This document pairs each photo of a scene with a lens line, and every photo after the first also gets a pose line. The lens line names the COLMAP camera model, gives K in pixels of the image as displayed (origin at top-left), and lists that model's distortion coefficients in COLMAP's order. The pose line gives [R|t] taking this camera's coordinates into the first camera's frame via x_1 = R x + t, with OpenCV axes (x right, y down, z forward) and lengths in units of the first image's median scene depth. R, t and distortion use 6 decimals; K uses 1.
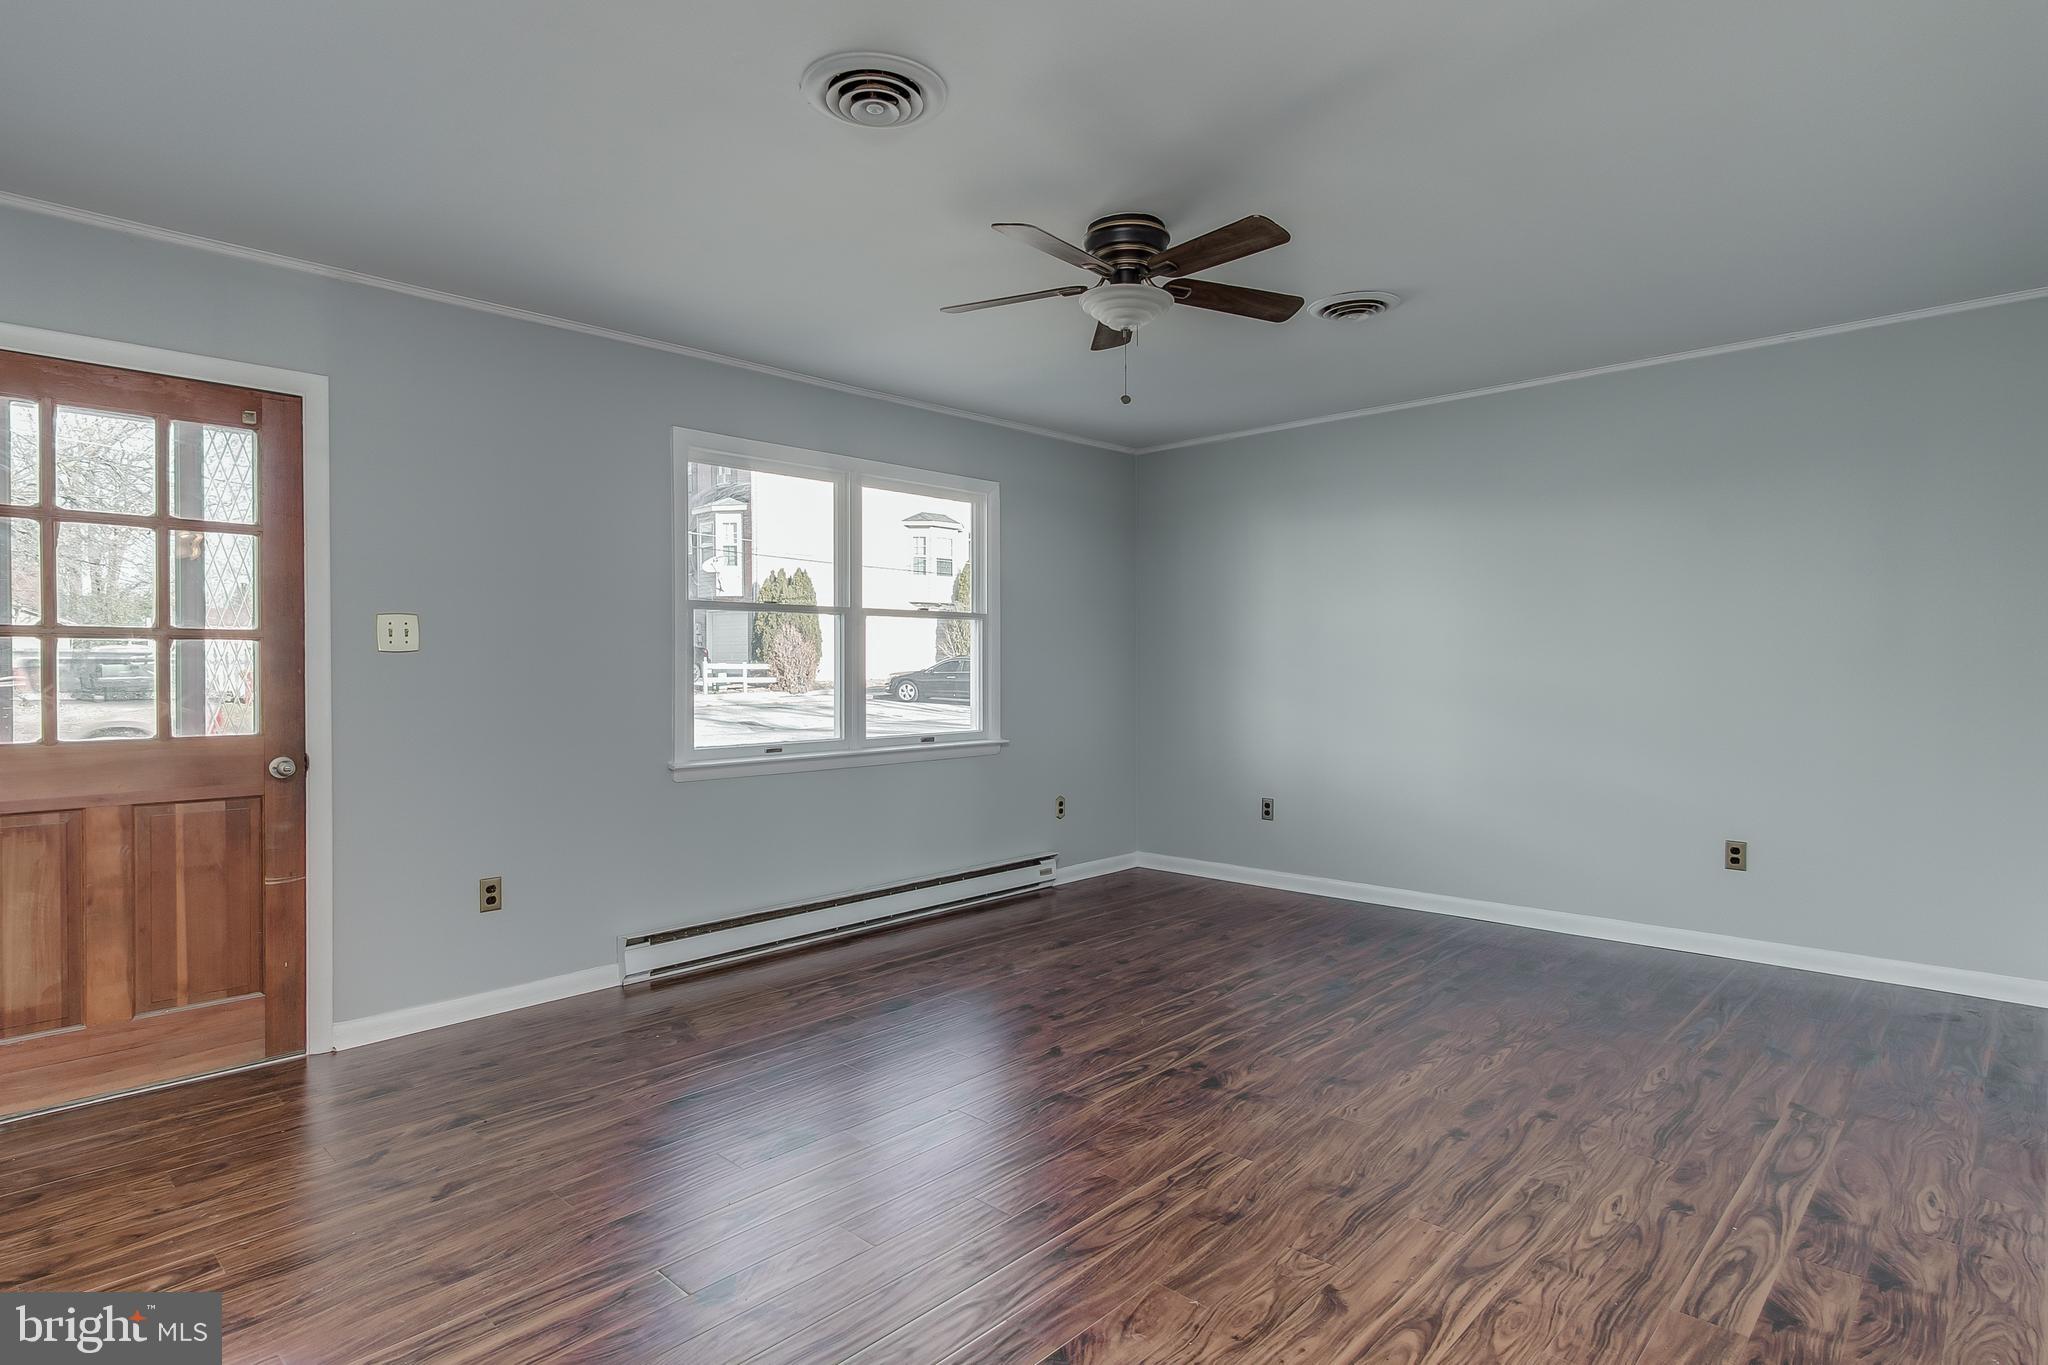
lens RADIAL K [[1082.0, 0, 1045.6], [0, 1082.0, 675.3], [0, 0, 1]] dist [0.005413, 0.002266]
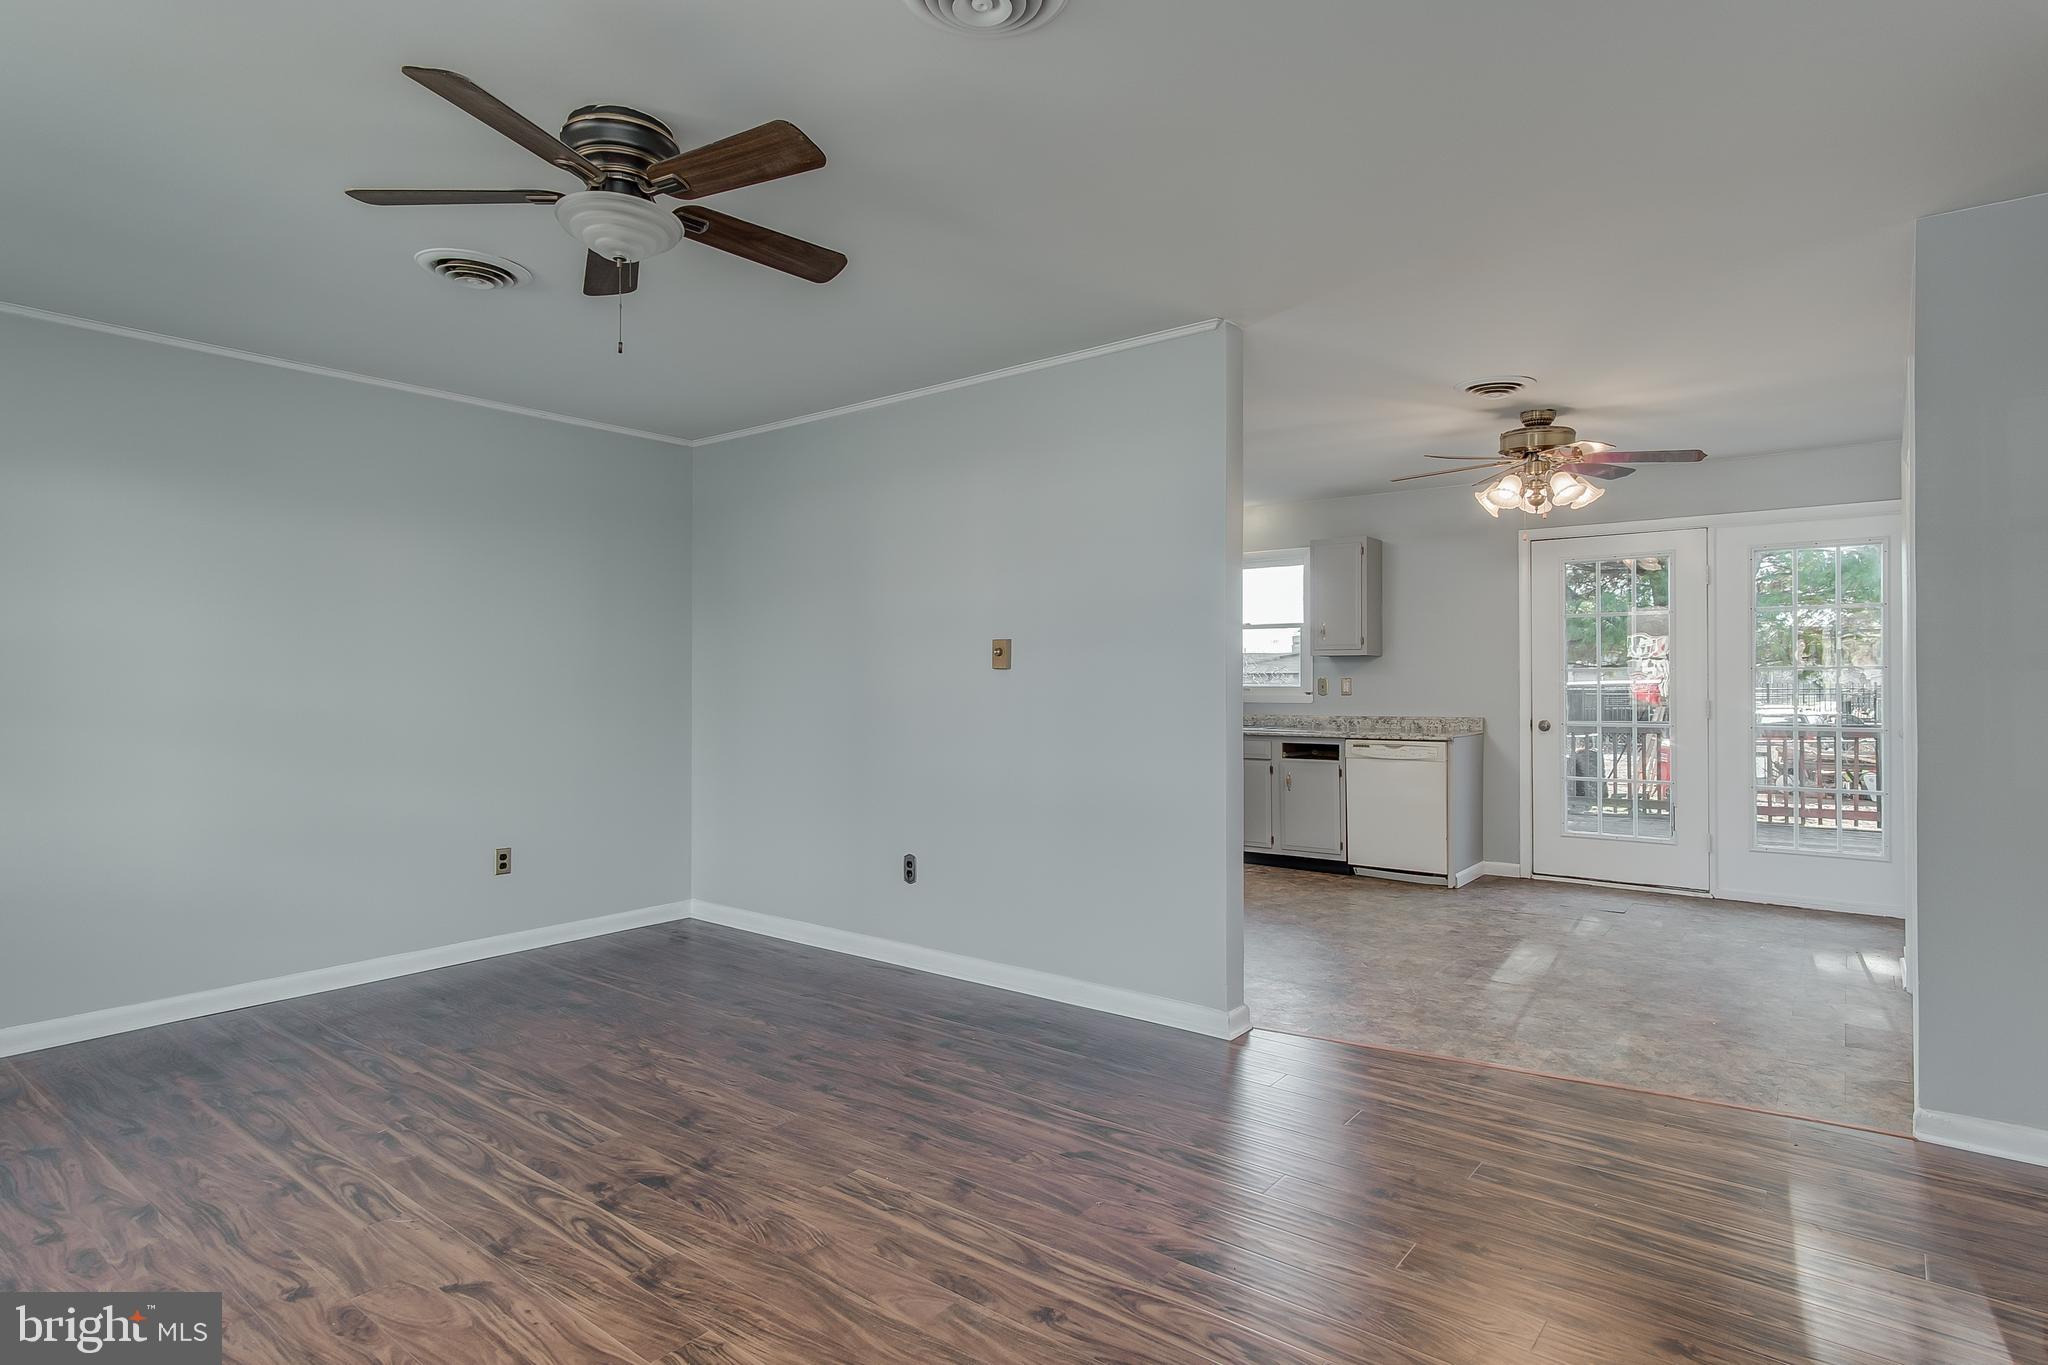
lens RADIAL K [[1082.0, 0, 1029.8], [0, 1082.0, 680.4], [0, 0, 1]] dist [0.005413, 0.002266]
pose [[-0.084126, 0.009888, 0.996406, -0.722991], [0.014455, 0.999858, -0.008702, -0.000915], [-0.996350, 0.013671, -0.084257, 0.785880]]
